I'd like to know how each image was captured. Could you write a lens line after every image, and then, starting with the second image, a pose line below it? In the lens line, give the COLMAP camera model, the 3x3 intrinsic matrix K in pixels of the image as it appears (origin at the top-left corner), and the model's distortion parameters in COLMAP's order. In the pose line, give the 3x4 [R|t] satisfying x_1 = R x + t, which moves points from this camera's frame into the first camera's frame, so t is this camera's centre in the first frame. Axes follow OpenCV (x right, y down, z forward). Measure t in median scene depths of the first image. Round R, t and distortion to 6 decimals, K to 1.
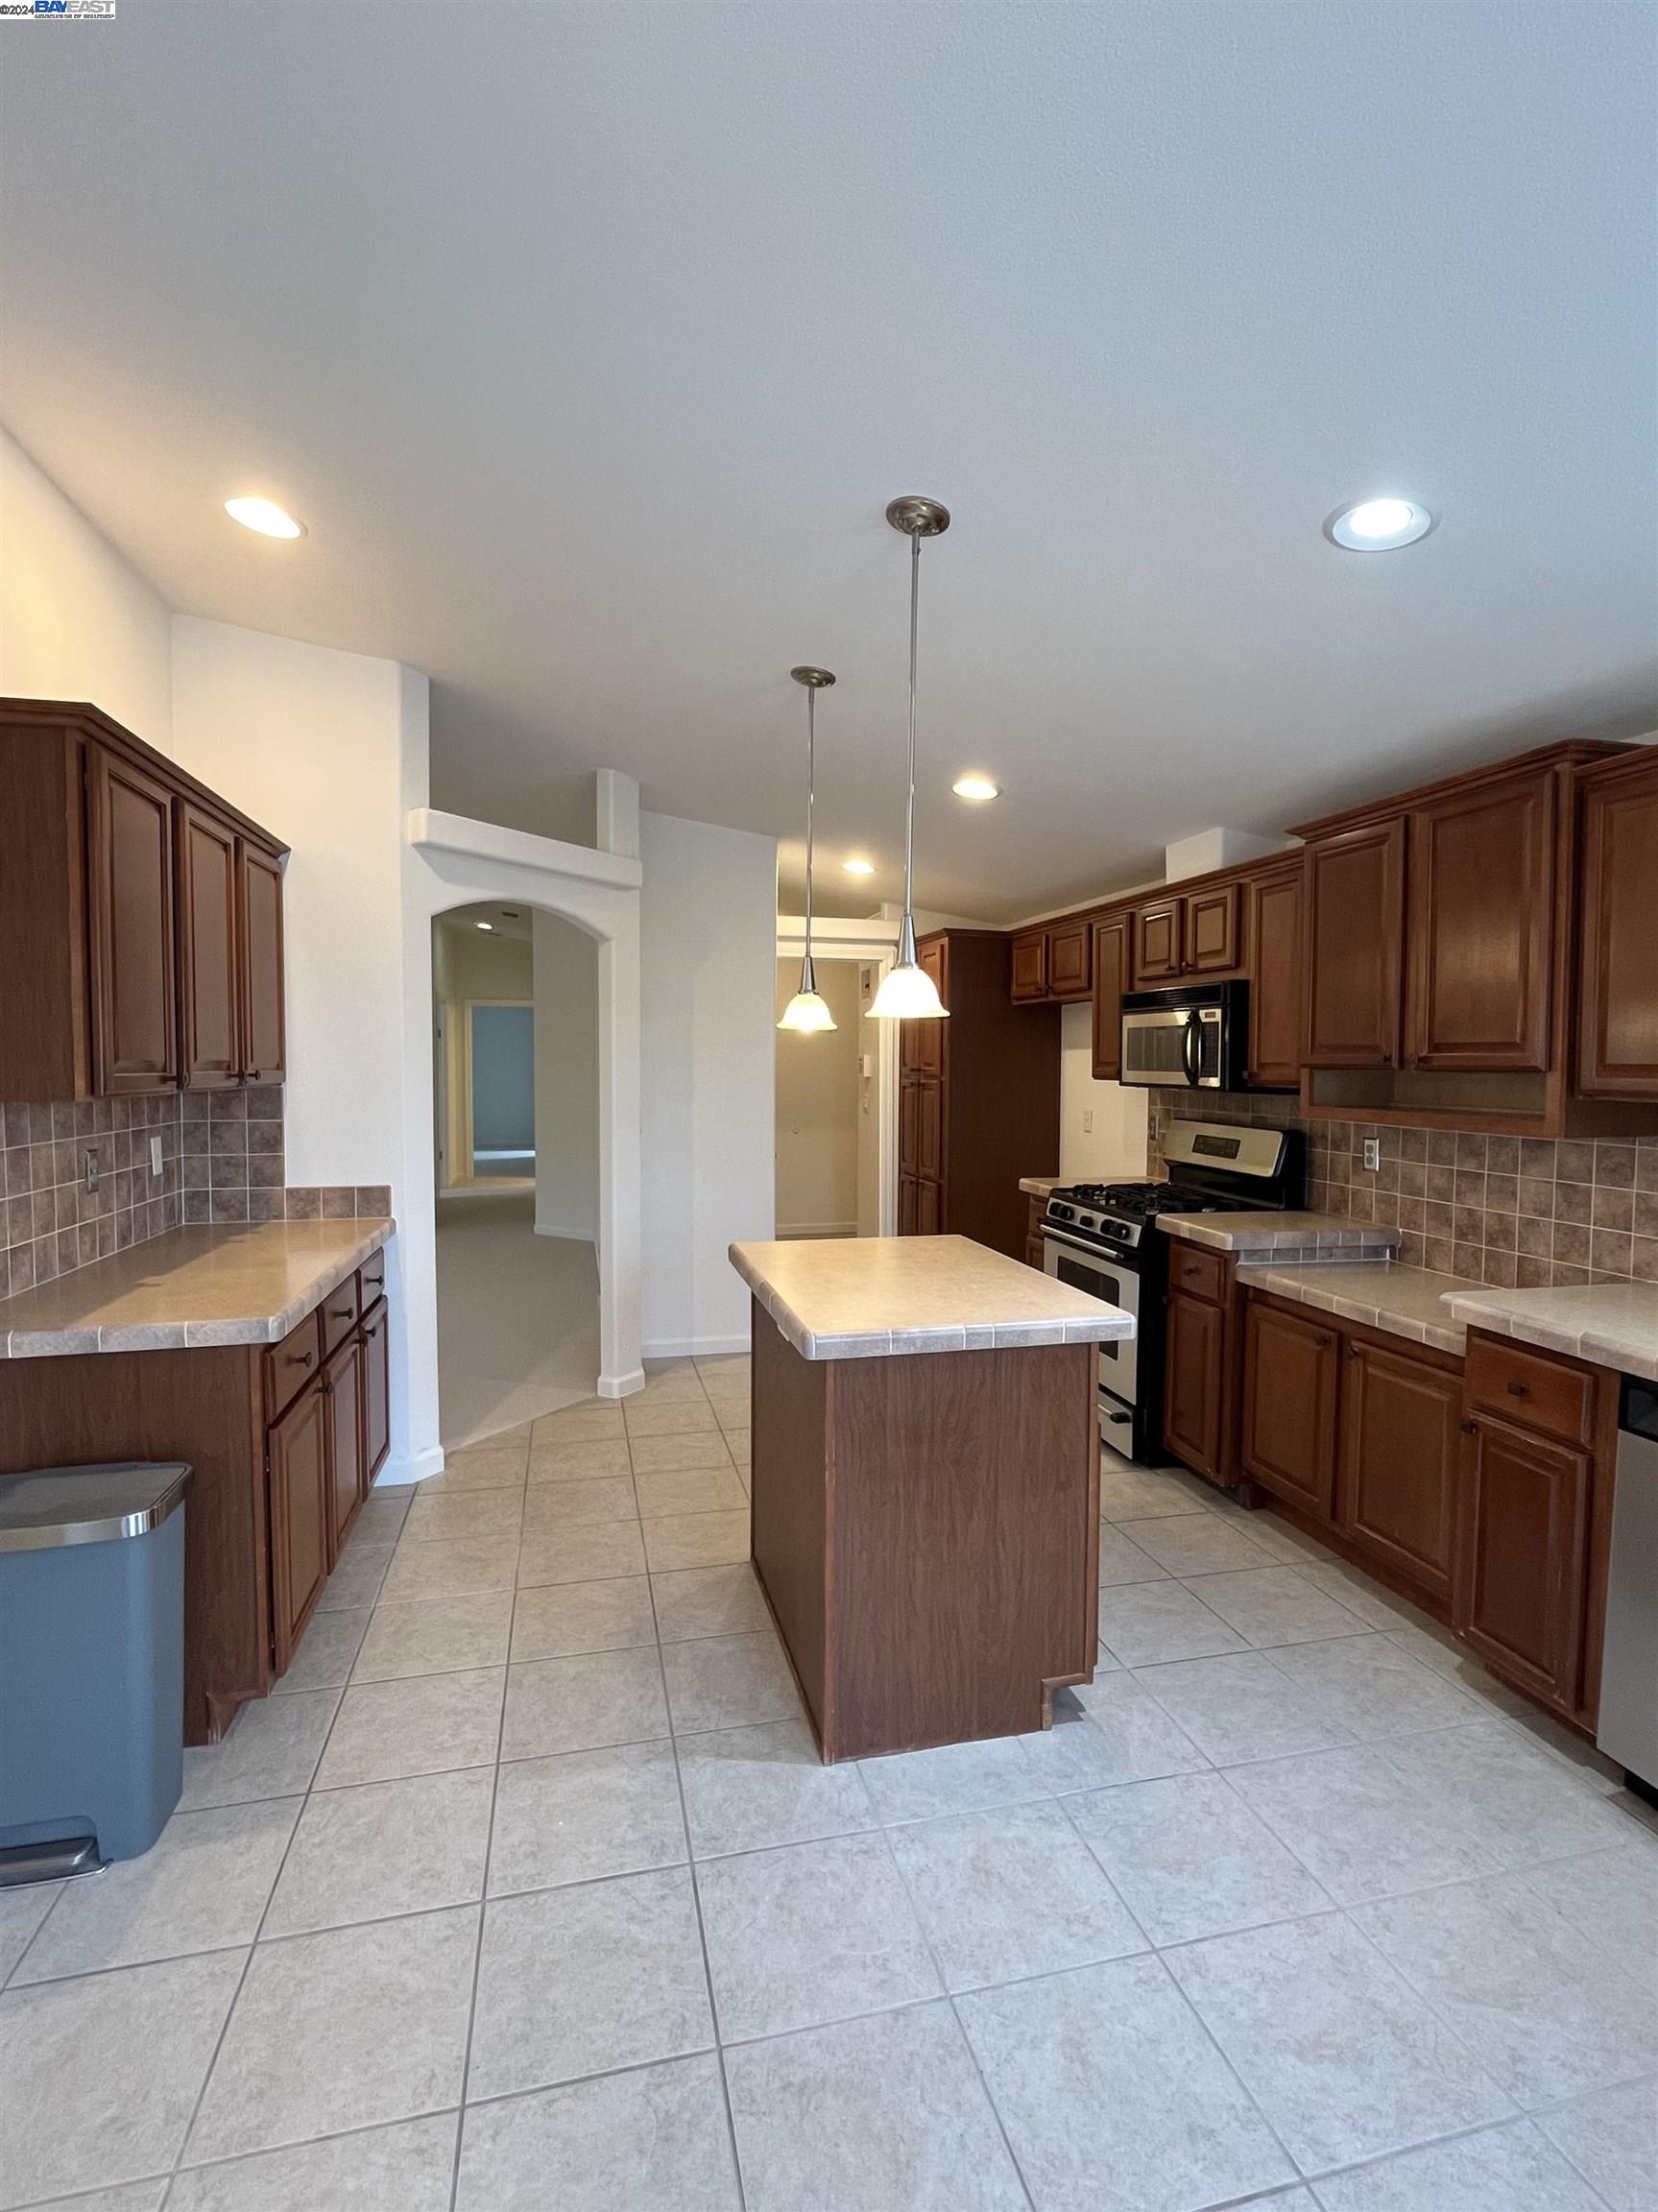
lens RADIAL K [[1037.5, 0, 831.2], [0, 1037.5, 1098.3], [0, 0, 1]] dist [-0.005532, 0.001269]
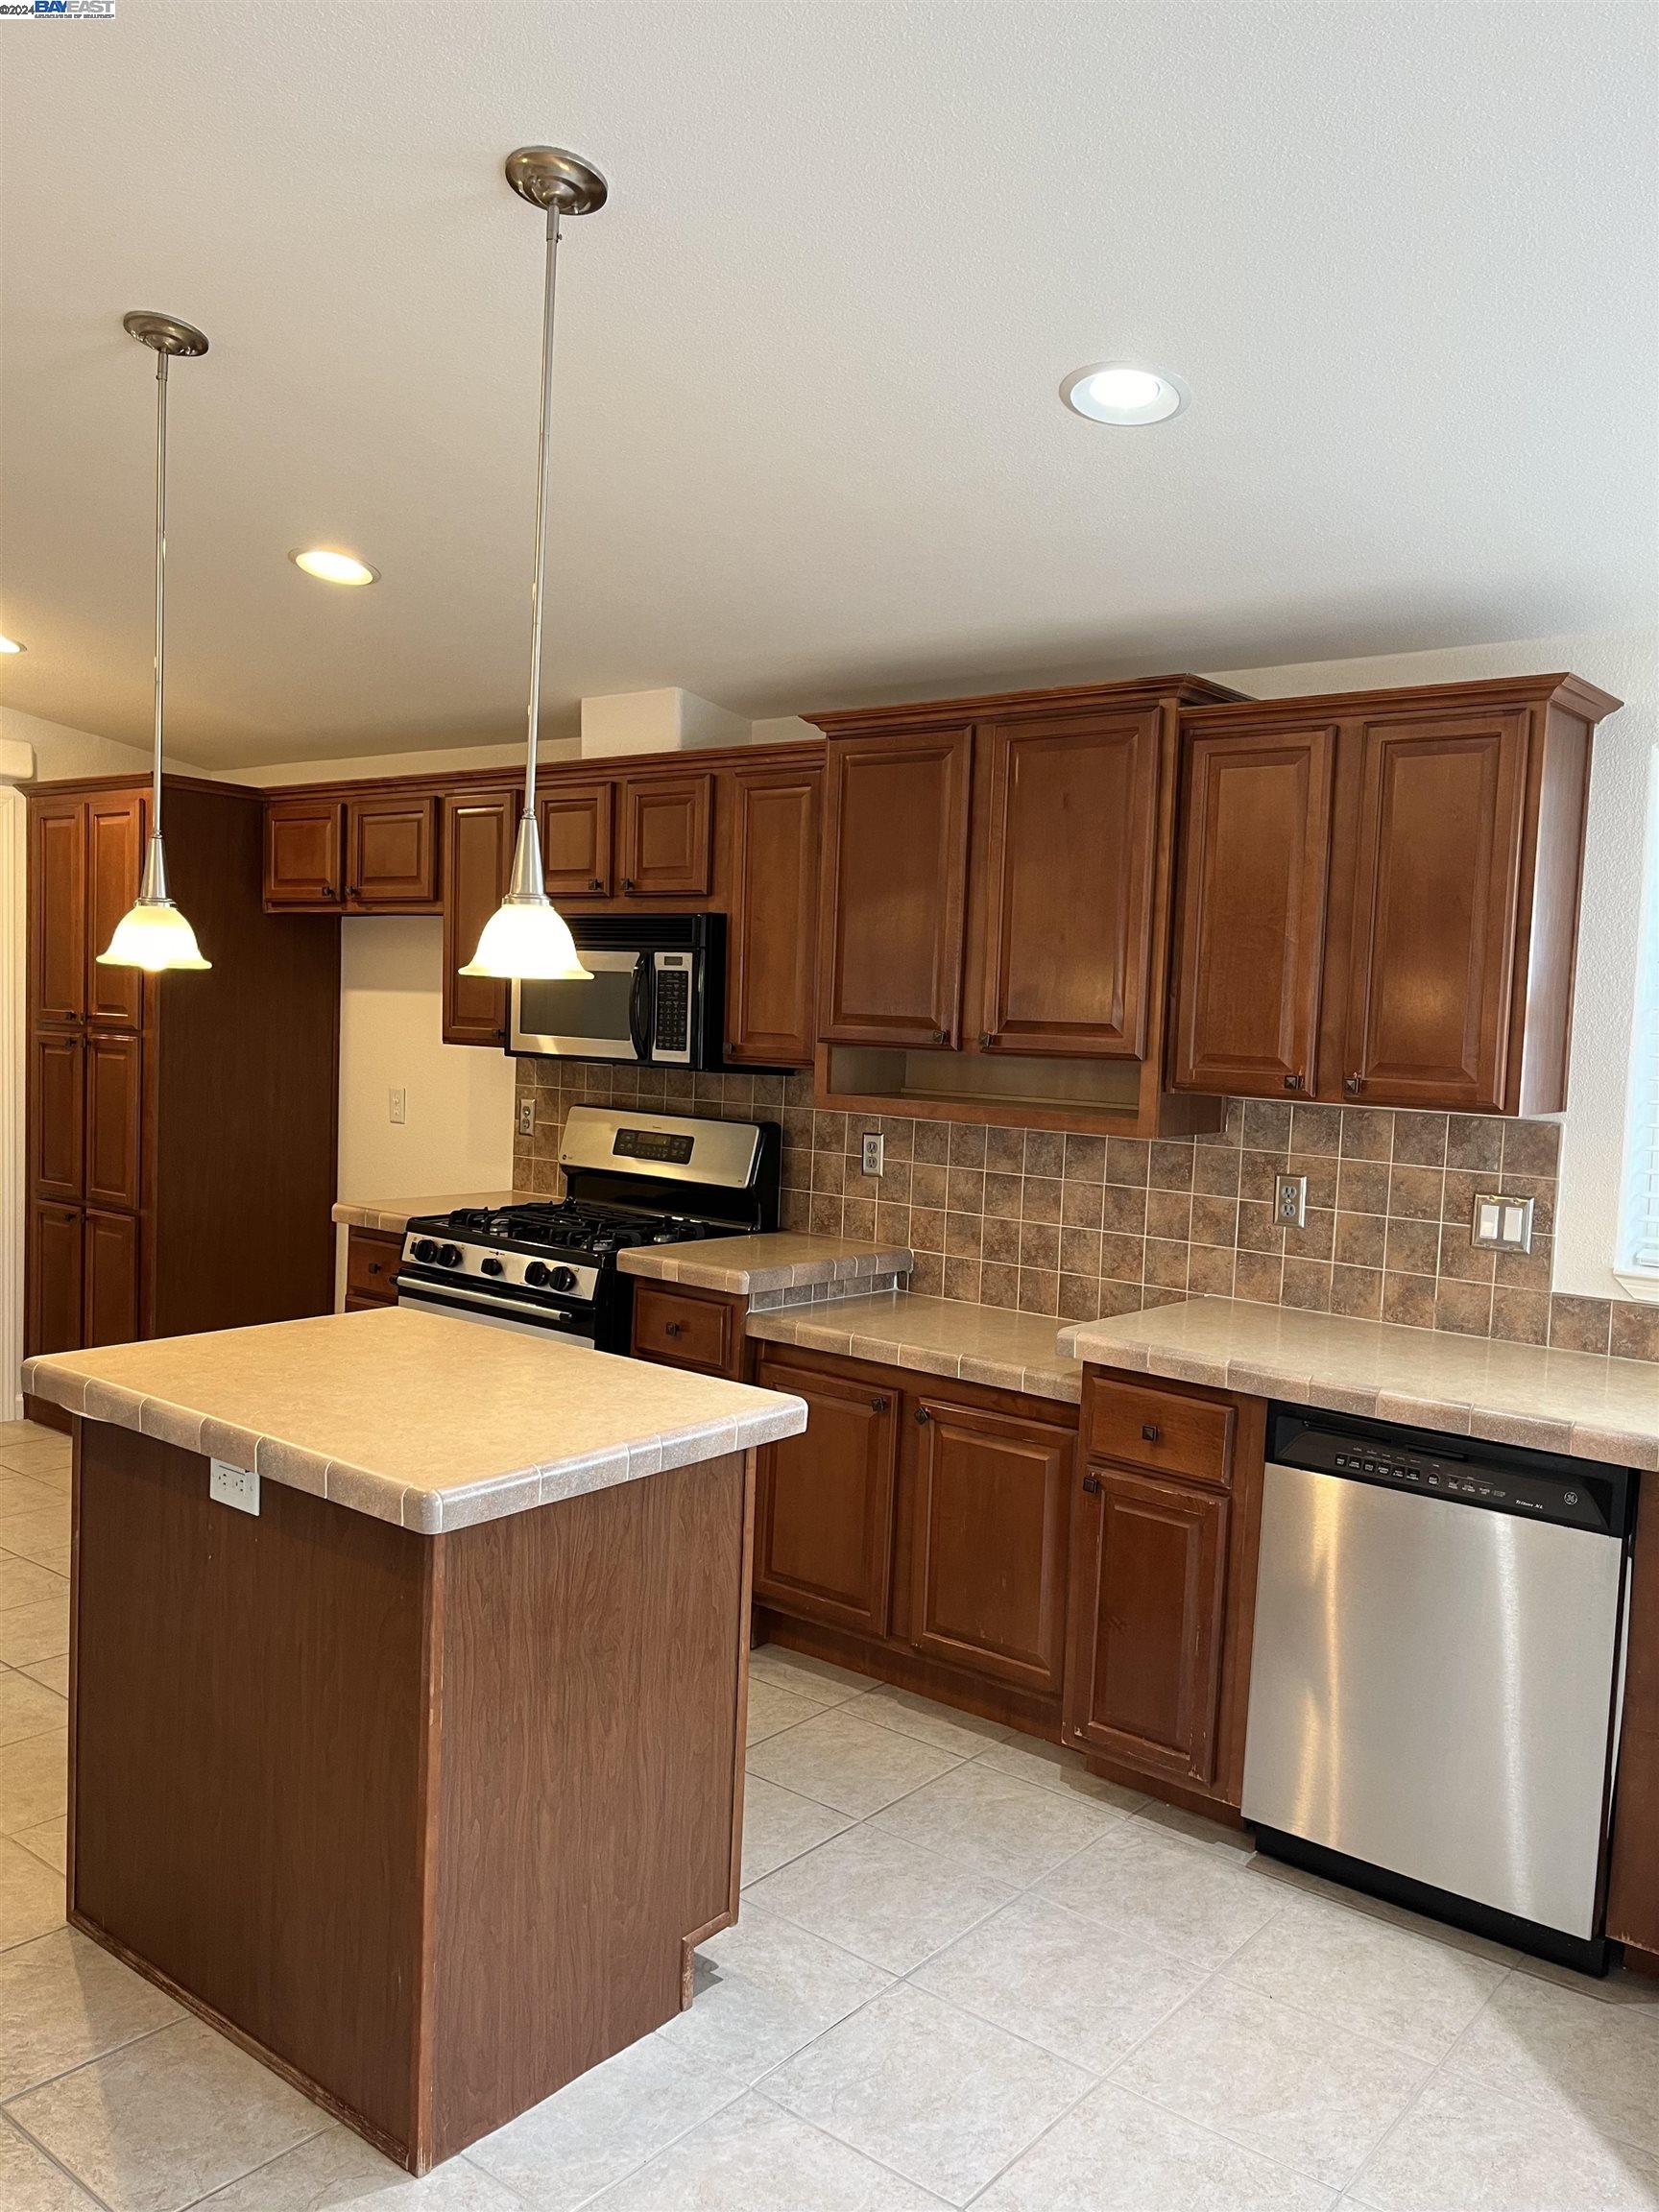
lens RADIAL K [[1673.4, 0, 840.4], [0, 1673.4, 1111.7], [0, 0, 1]] dist [0.046088, -0.058464]
pose [[0.793371, -0.013010, 0.608599, -0.382711], [-0.011129, 0.999295, 0.035869, -0.033081], [-0.608636, -0.035230, 0.792667, 0.058476]]
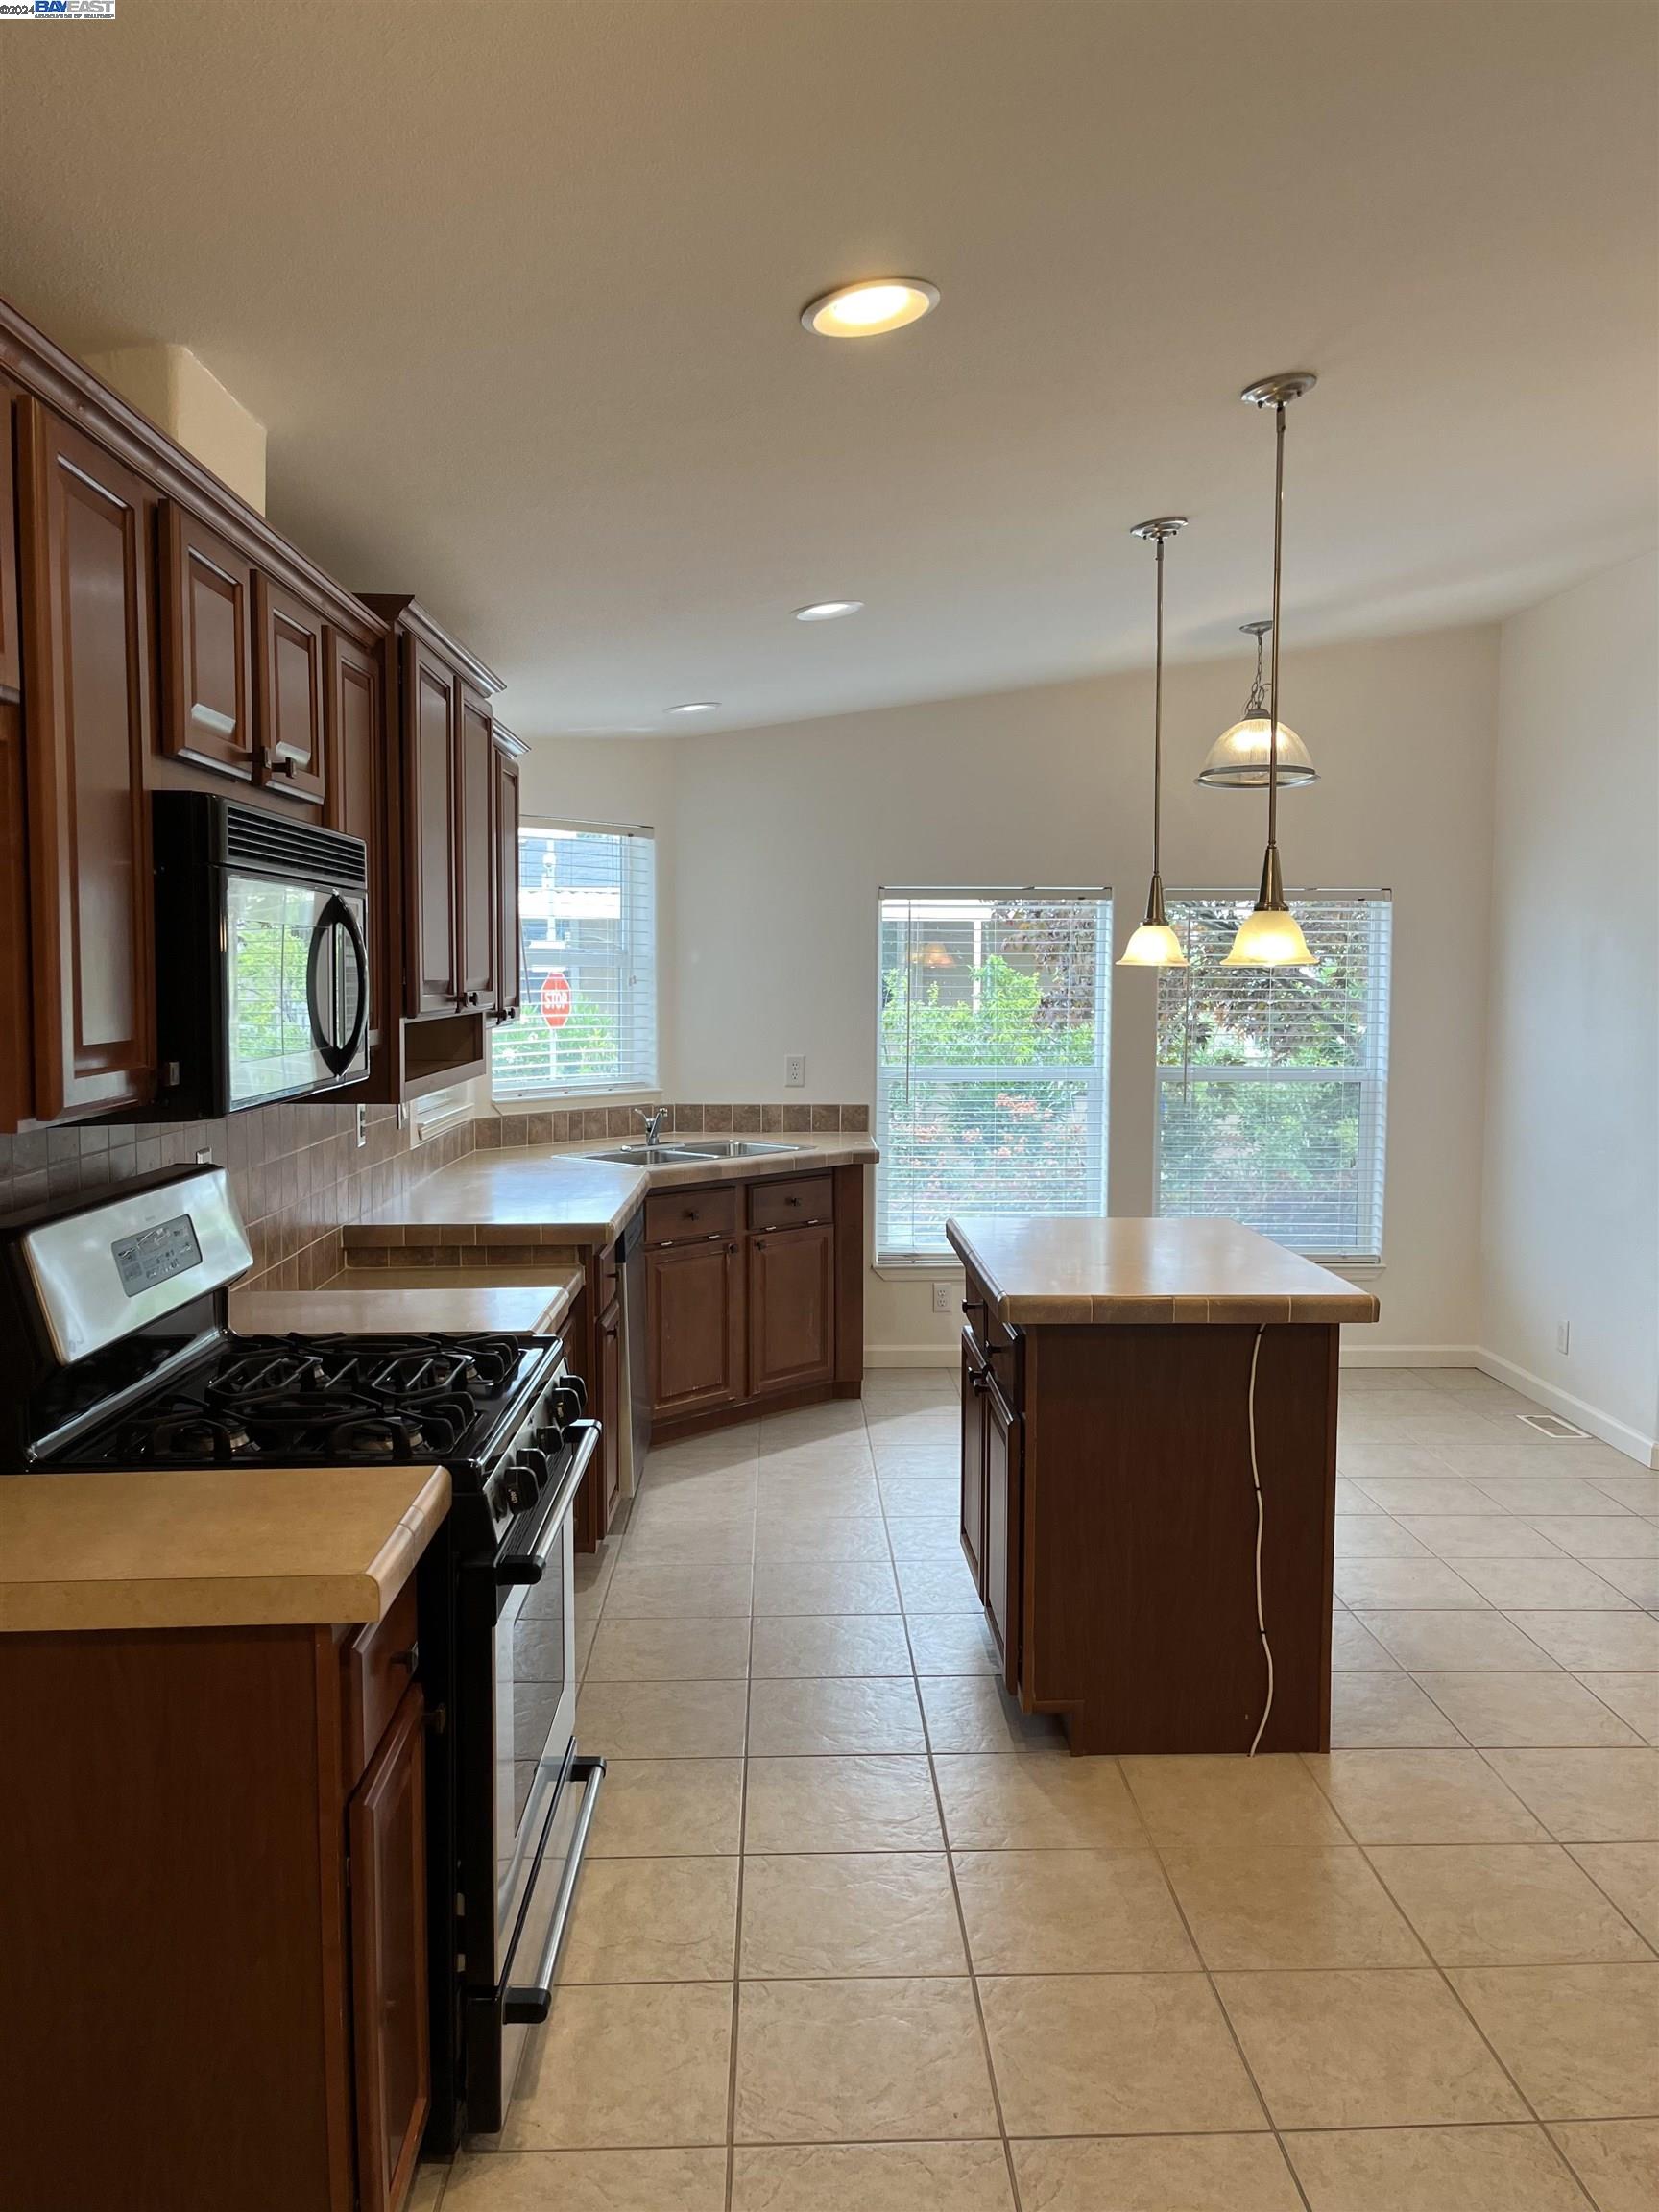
lens RADIAL K [[1673.4, 0, 840.2], [0, 1673.4, 1103.4], [0, 0, 1]] dist [0.046088, -0.058464]
pose [[-0.978121, -0.027058, 0.206270, 0.023387], [-0.002316, 0.992860, 0.119261, -0.138254], [-0.208025, 0.116174, -0.971200, 2.710144]]
